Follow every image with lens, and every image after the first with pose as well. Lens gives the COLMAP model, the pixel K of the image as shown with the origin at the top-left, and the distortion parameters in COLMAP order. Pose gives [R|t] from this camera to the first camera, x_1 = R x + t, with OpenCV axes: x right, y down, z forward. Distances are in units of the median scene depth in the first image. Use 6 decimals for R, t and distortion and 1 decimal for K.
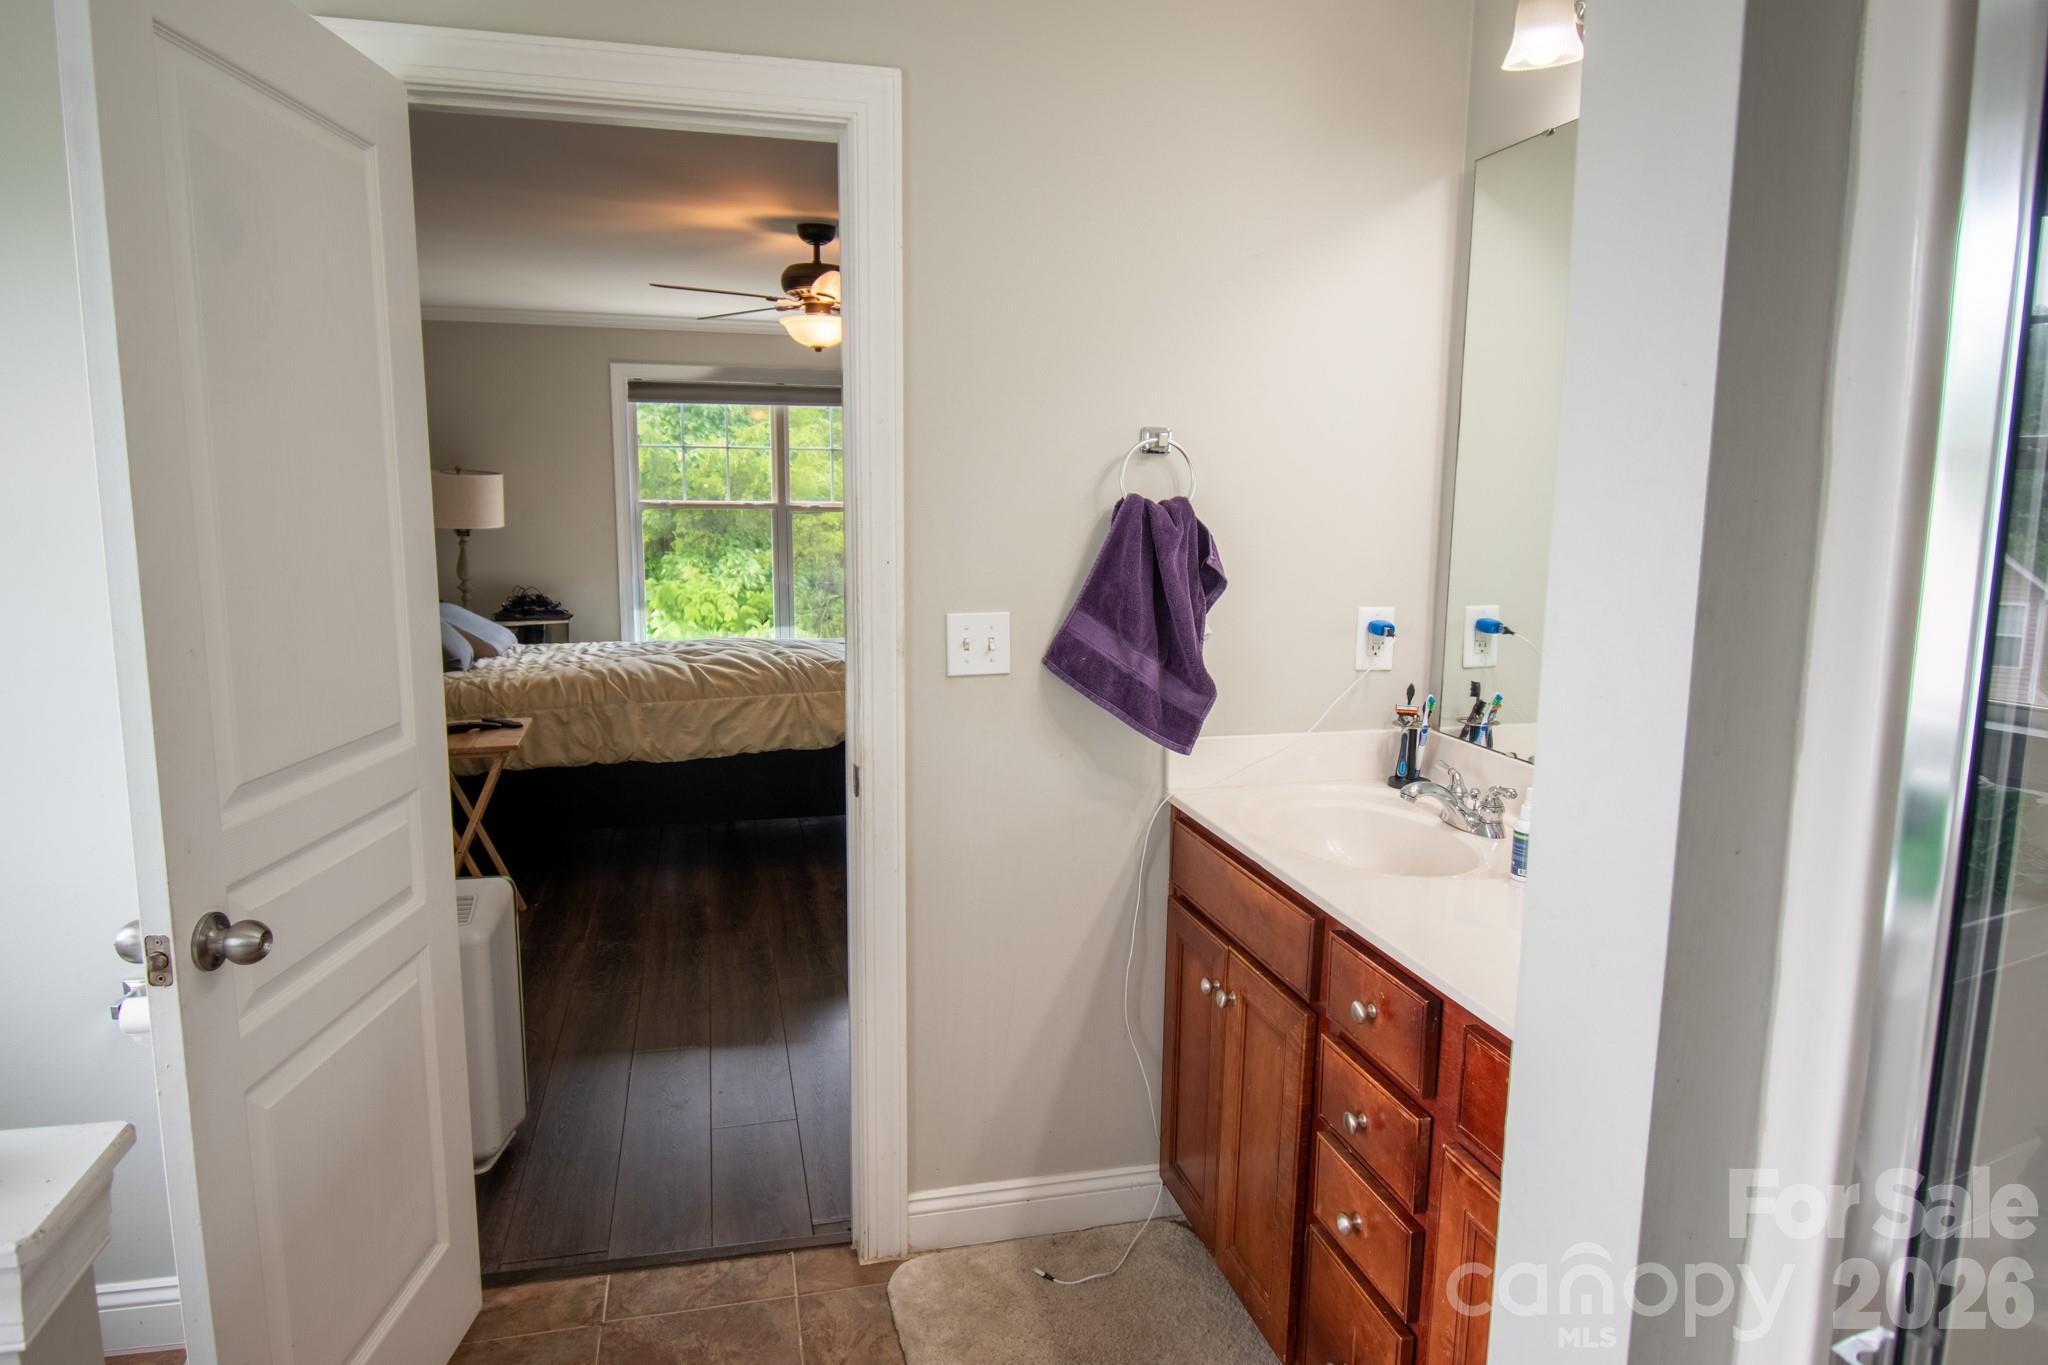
lens RADIAL K [[1243.2, 0, 1025.2], [0, 1243.2, 692.1], [0, 0, 1]] dist [0.001864, -0.015295]
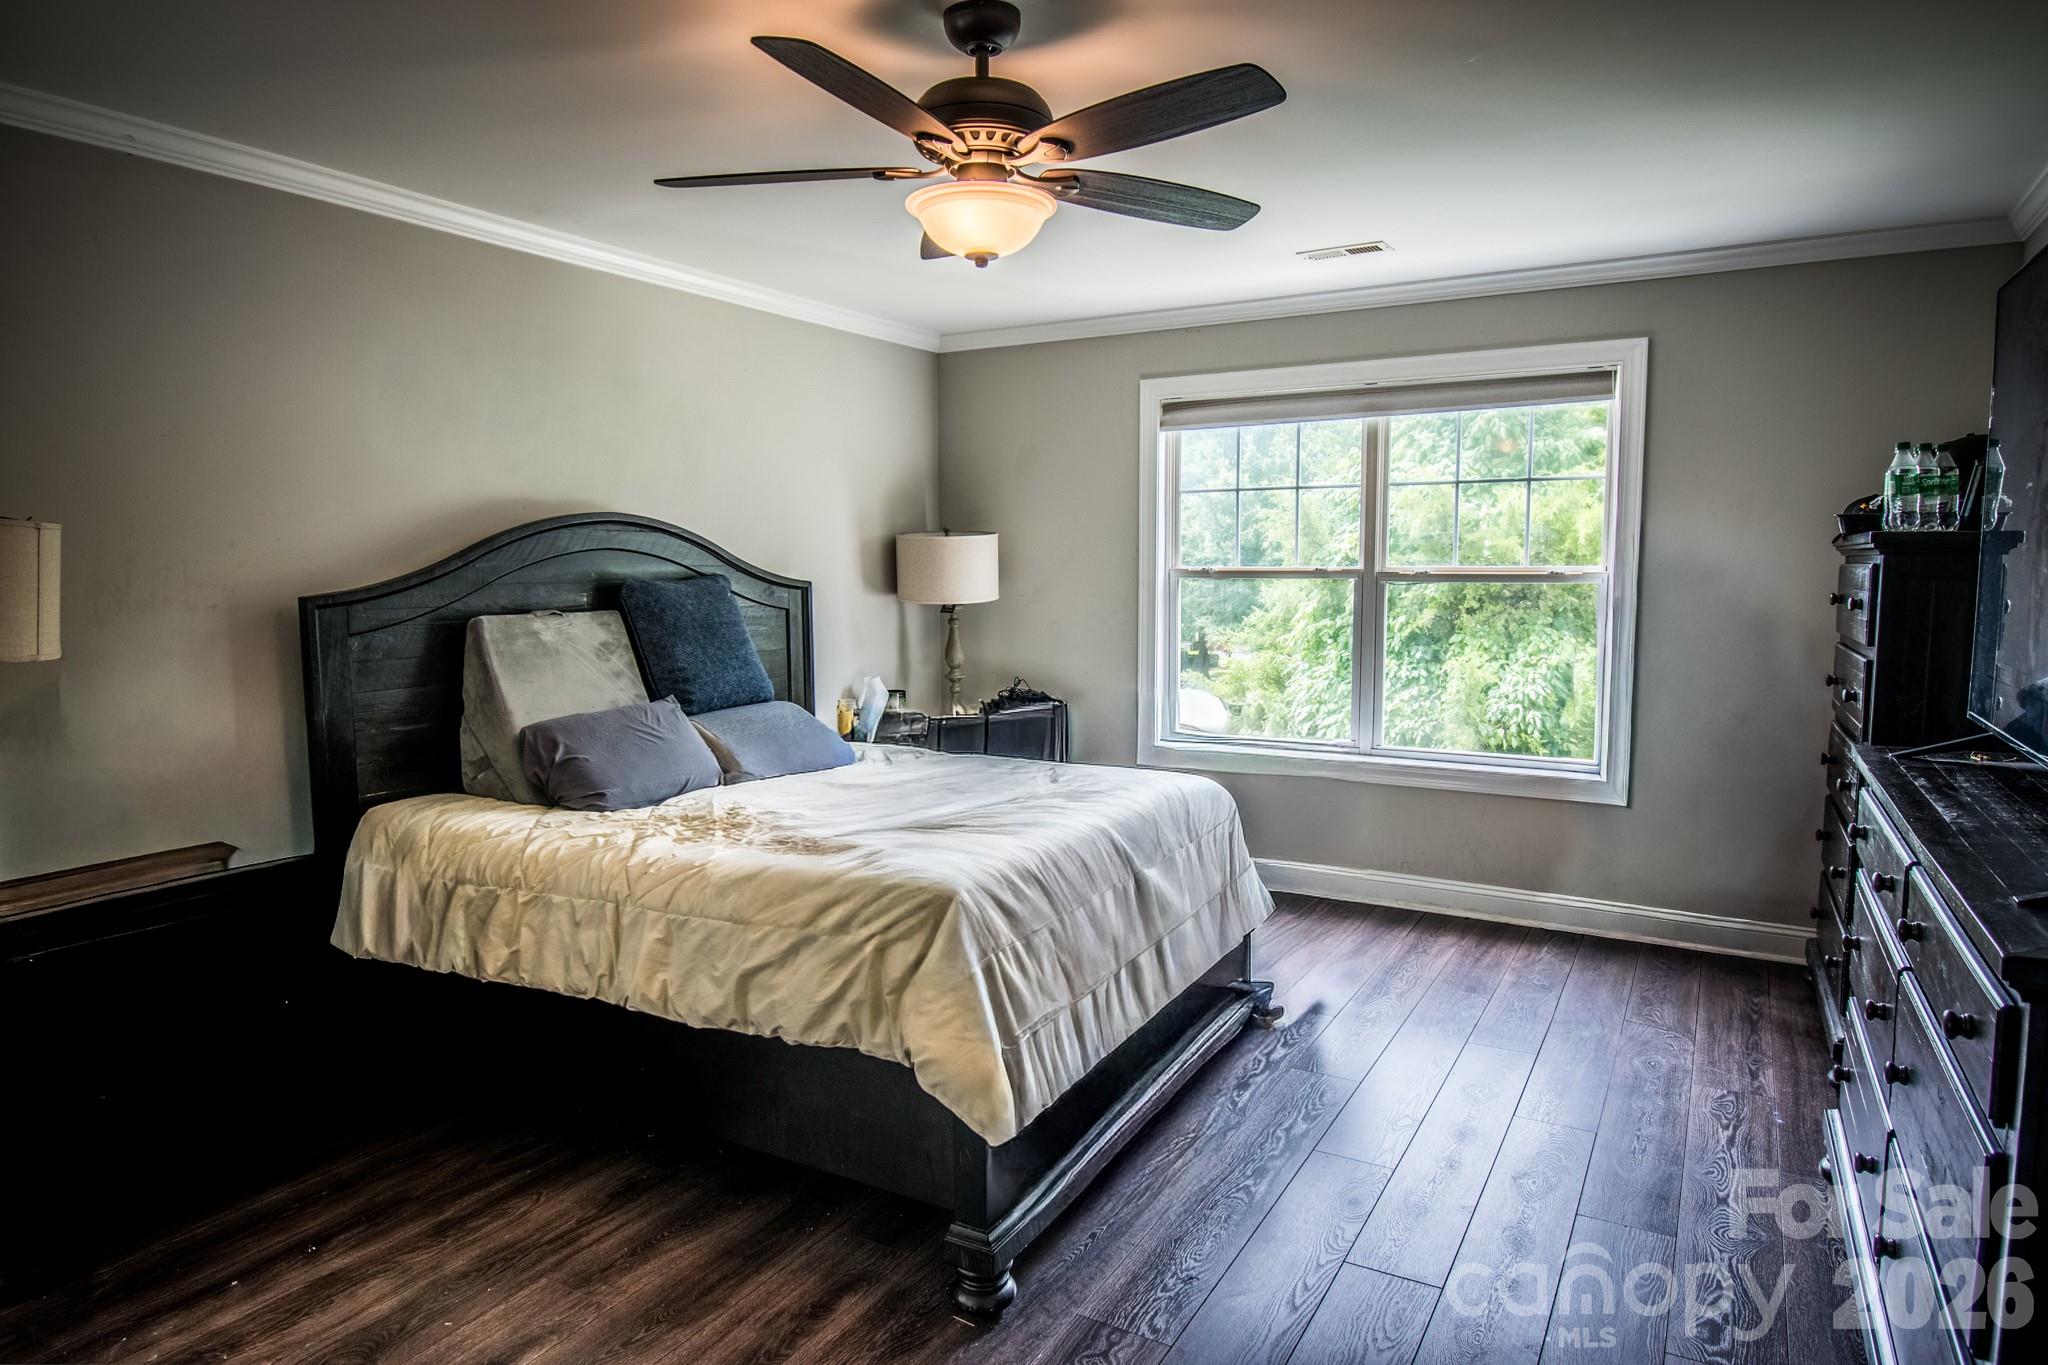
lens RADIAL K [[1243.2, 0, 1021.5], [0, 1243.2, 677.2], [0, 0, 1]] dist [0.001864, -0.015295]
pose [[0.707789, 0.051583, -0.704538, 0.144513], [-0.098046, 0.994851, -0.025660, -0.068757], [0.699587, 0.087239, 0.709202, 0.471200]]
